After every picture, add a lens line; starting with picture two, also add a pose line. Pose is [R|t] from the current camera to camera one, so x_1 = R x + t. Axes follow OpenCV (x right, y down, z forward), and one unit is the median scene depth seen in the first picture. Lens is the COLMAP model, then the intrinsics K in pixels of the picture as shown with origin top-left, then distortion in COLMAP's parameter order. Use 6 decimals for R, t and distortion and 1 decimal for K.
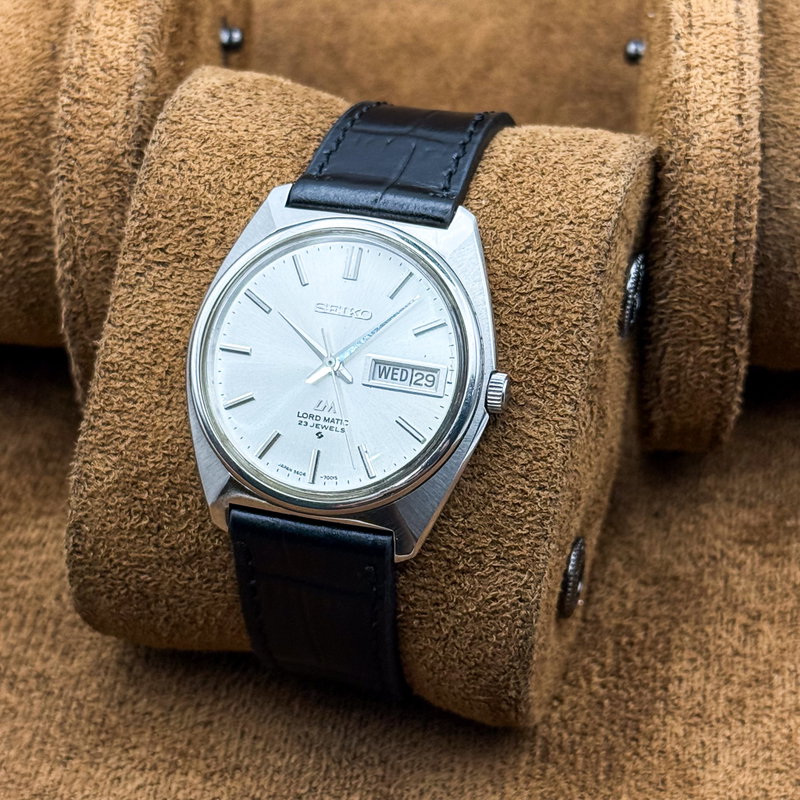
lens RADIAL K [[2200.1, 0, 400.0], [0, 2200.1, 400.0], [0, 0, 1]] dist [0.317723, 0.140731]
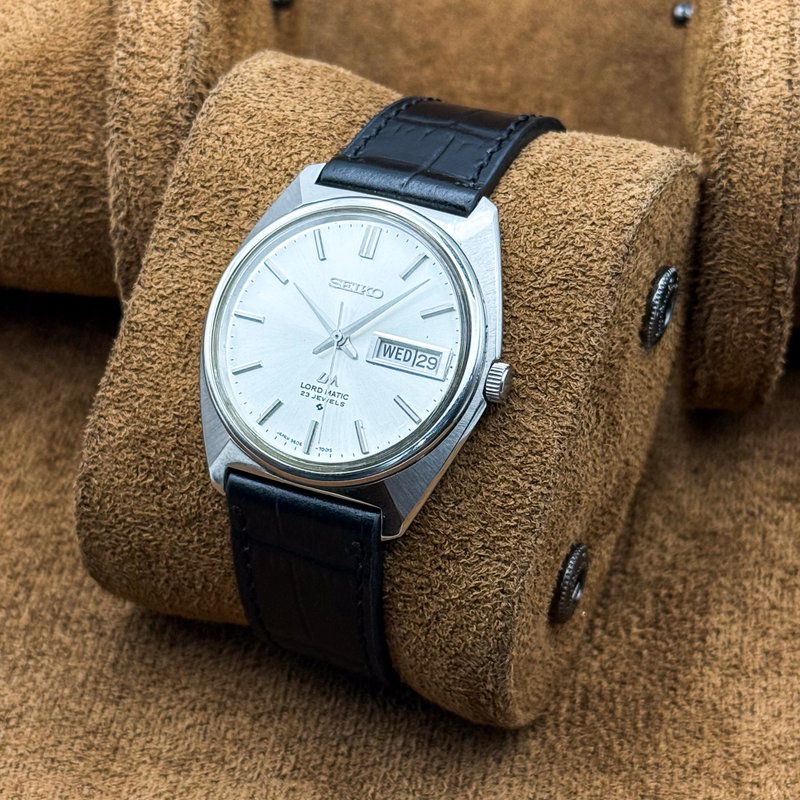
lens RADIAL K [[2200.1, 0, 400.0], [0, 2200.1, 400.0], [0, 0, 1]] dist [0.317723, 0.140731]
pose [[0.990155, 0.097790, -0.100146, 0.097139], [-0.102033, 0.994049, -0.038147, 0.045730], [0.095820, 0.047990, 0.994241, -0.002360]]
